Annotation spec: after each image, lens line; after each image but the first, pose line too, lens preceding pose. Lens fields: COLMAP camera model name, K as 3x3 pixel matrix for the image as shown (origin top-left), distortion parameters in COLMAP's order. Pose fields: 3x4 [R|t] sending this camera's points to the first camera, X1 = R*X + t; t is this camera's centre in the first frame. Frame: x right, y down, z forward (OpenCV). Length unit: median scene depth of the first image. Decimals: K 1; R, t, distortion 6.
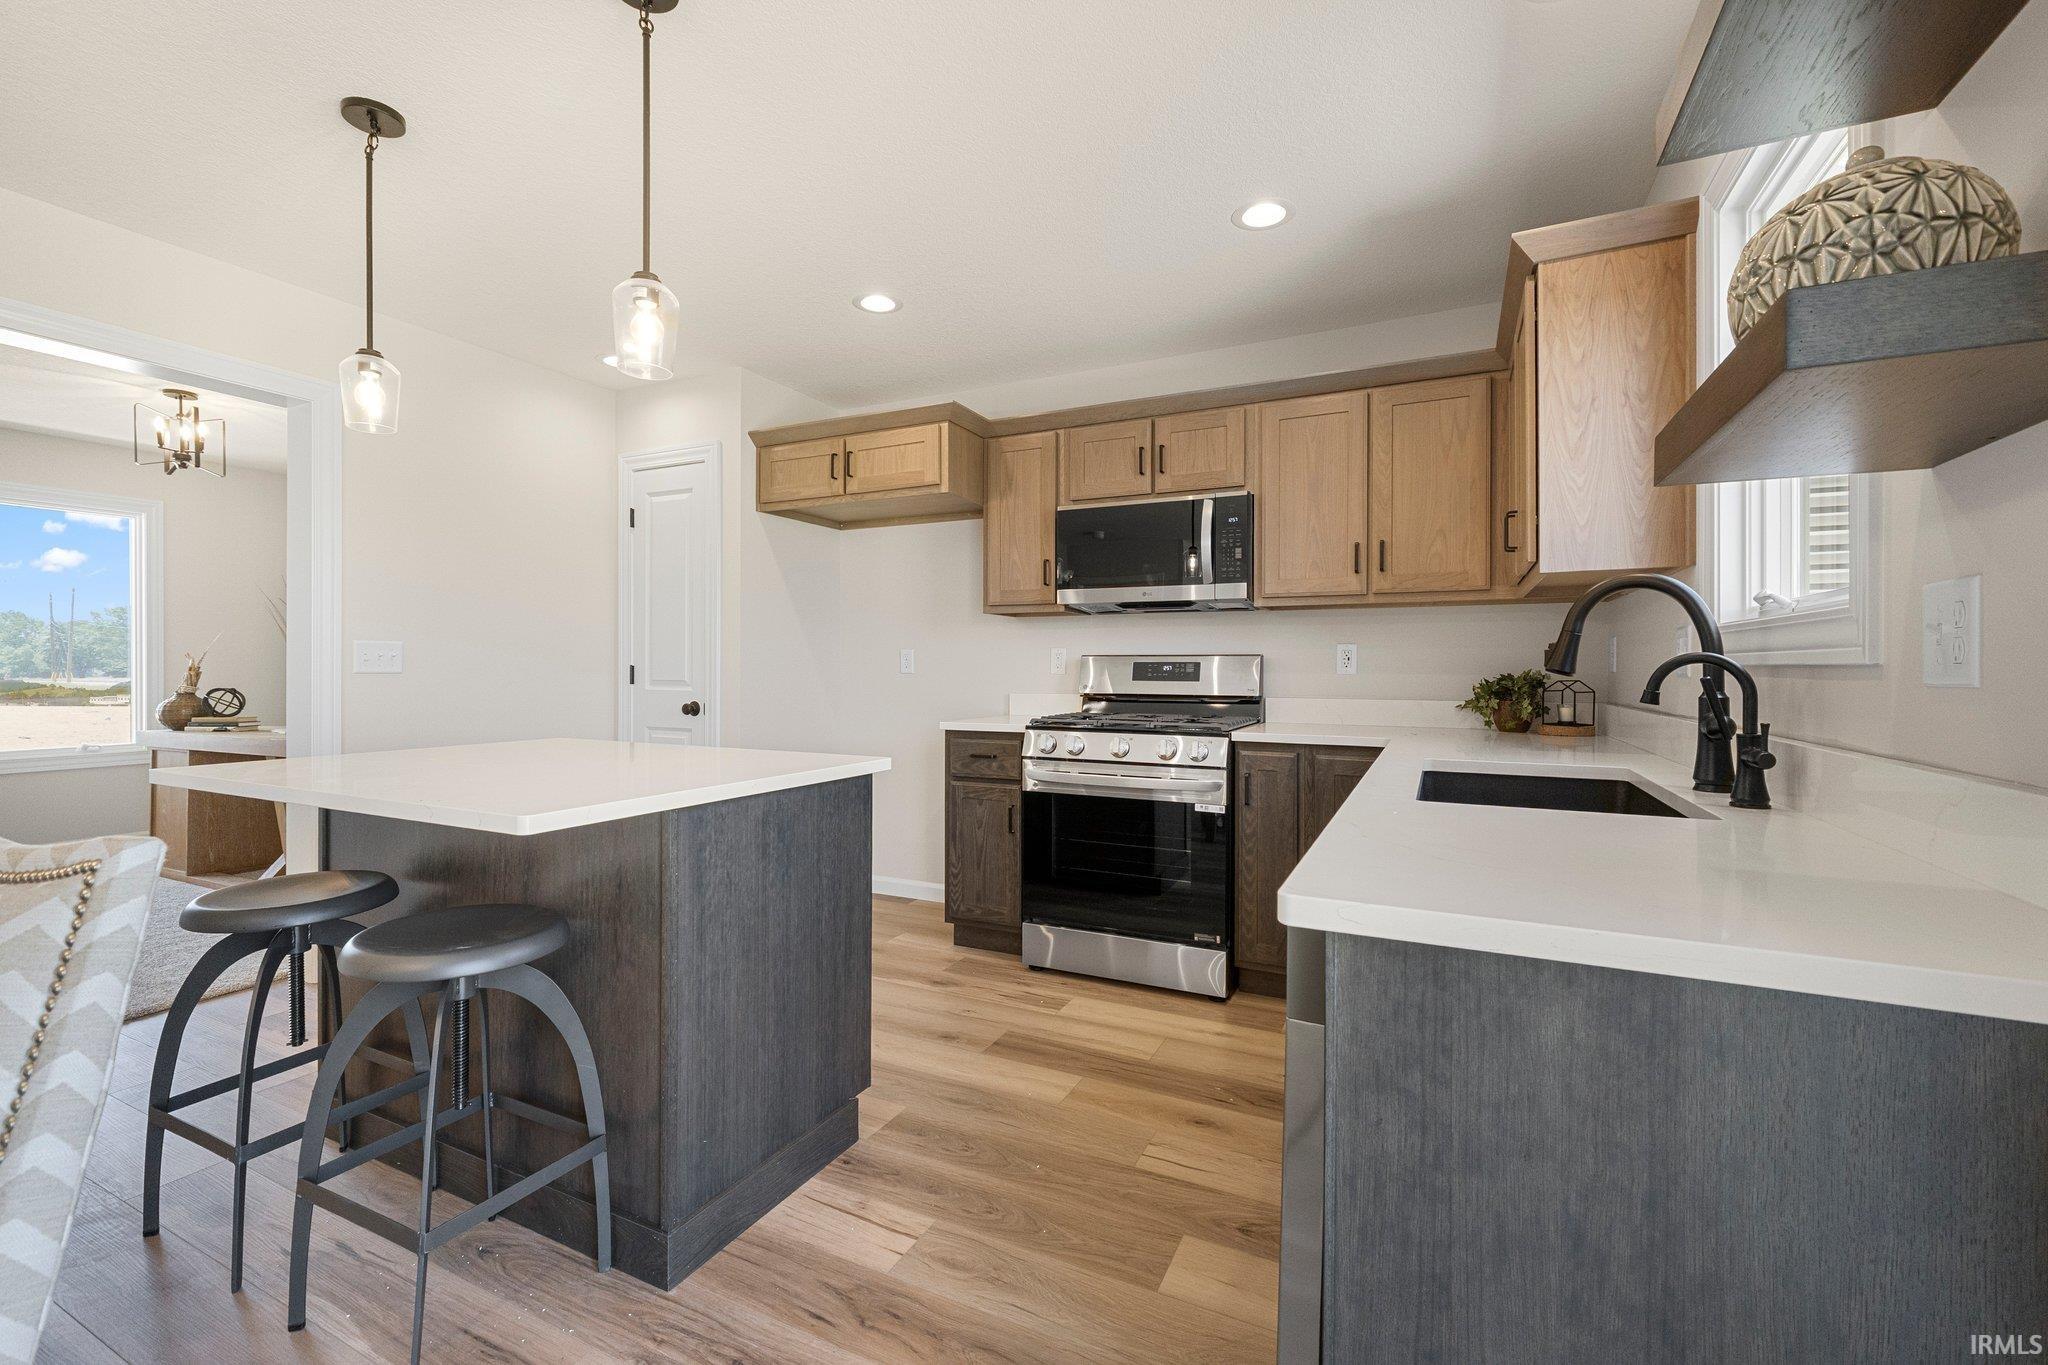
lens RADIAL K [[866.4, 0, 1014.9], [0, 866.4, 668.7], [0, 0, 1]] dist [0.001004, -0.000126]
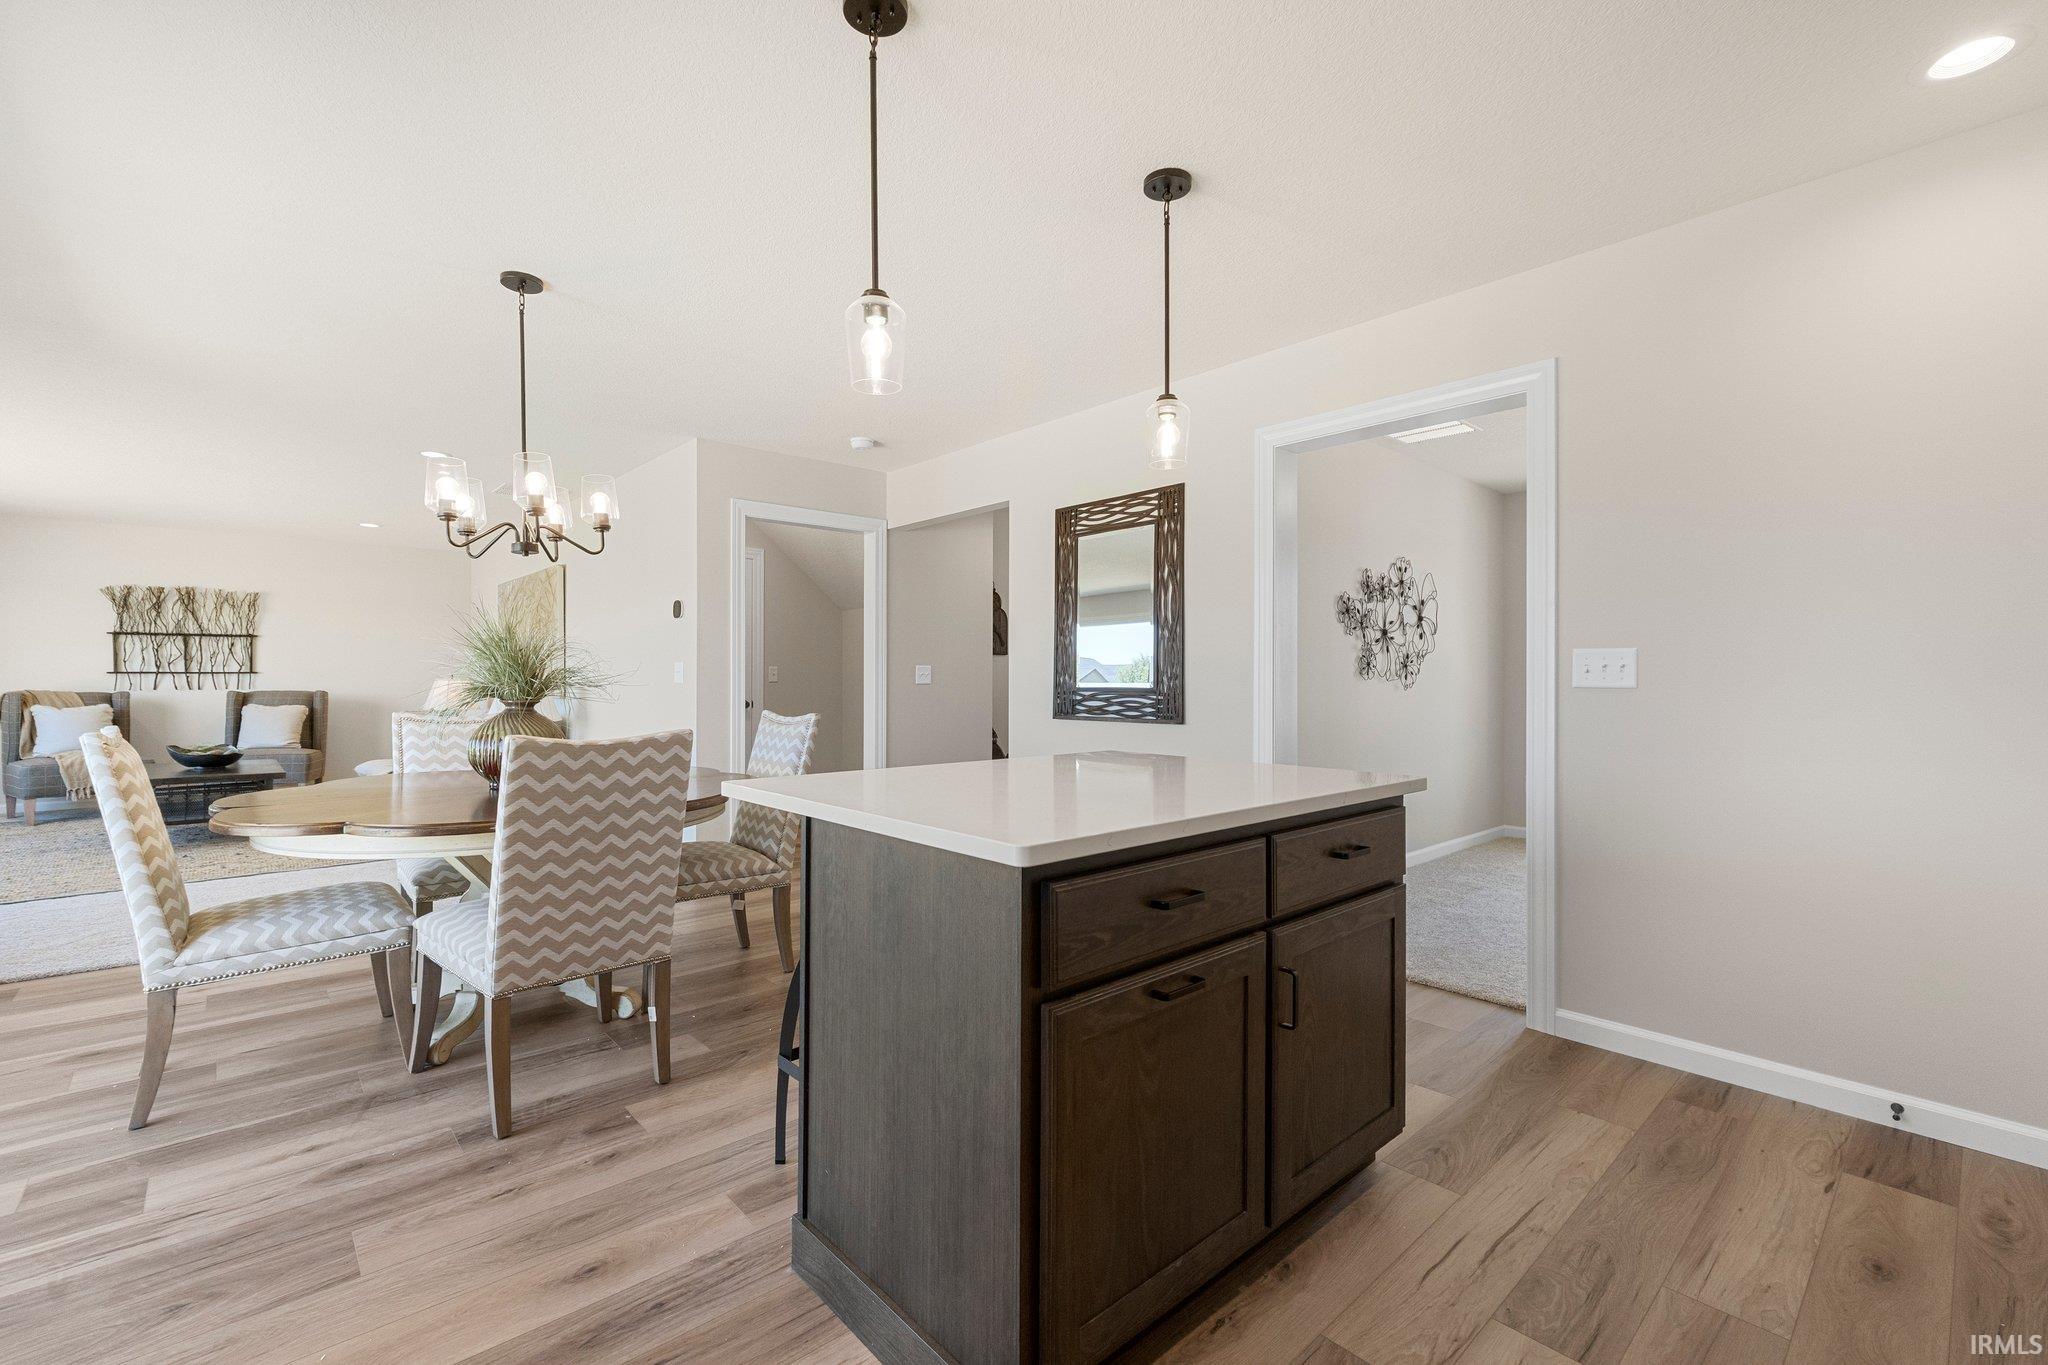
lens RADIAL K [[871.4, 0, 1003.7], [0, 871.4, 674.1], [0, 0, 1]] dist [0.001250, 0.000101]
pose [[-0.375237, -0.007986, -0.926895, 0.252769], [-0.003496, 0.999968, -0.007200, -0.000541], [0.926922, 0.000538, -0.375253, 0.830909]]
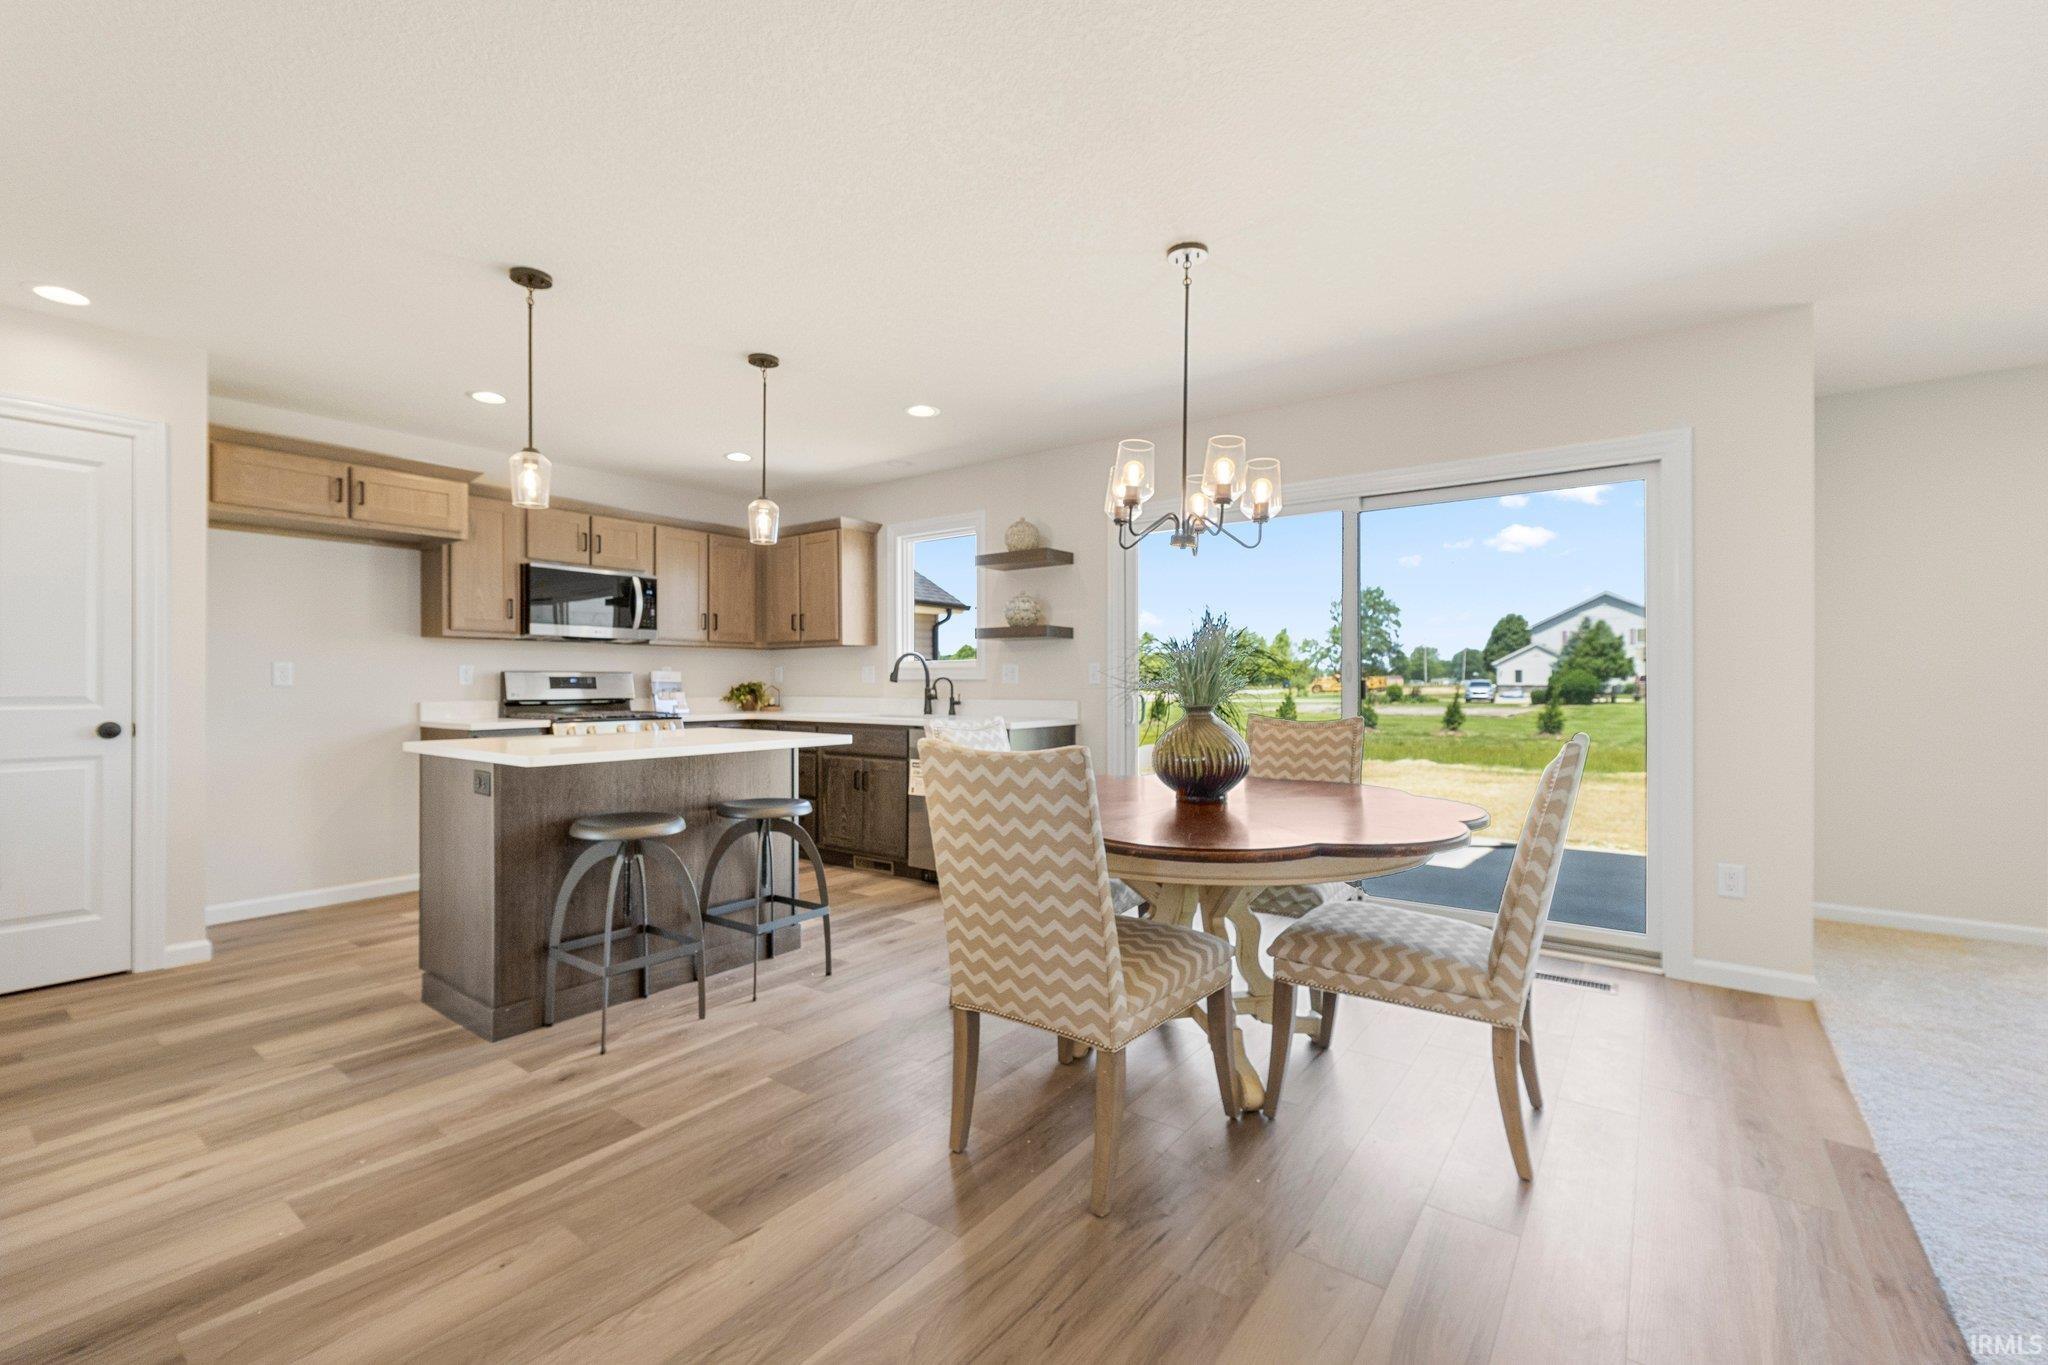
lens RADIAL K [[864.0, 0, 1017.4], [0, 864.0, 691.0], [0, 0, 1]] dist [-0.000575, 0.000176]
pose [[0.179052, -0.014241, 0.983737, -1.313087], [0.001056, 0.999897, 0.014282, -0.003105], [-0.983839, -0.001519, 0.179049, -0.002301]]
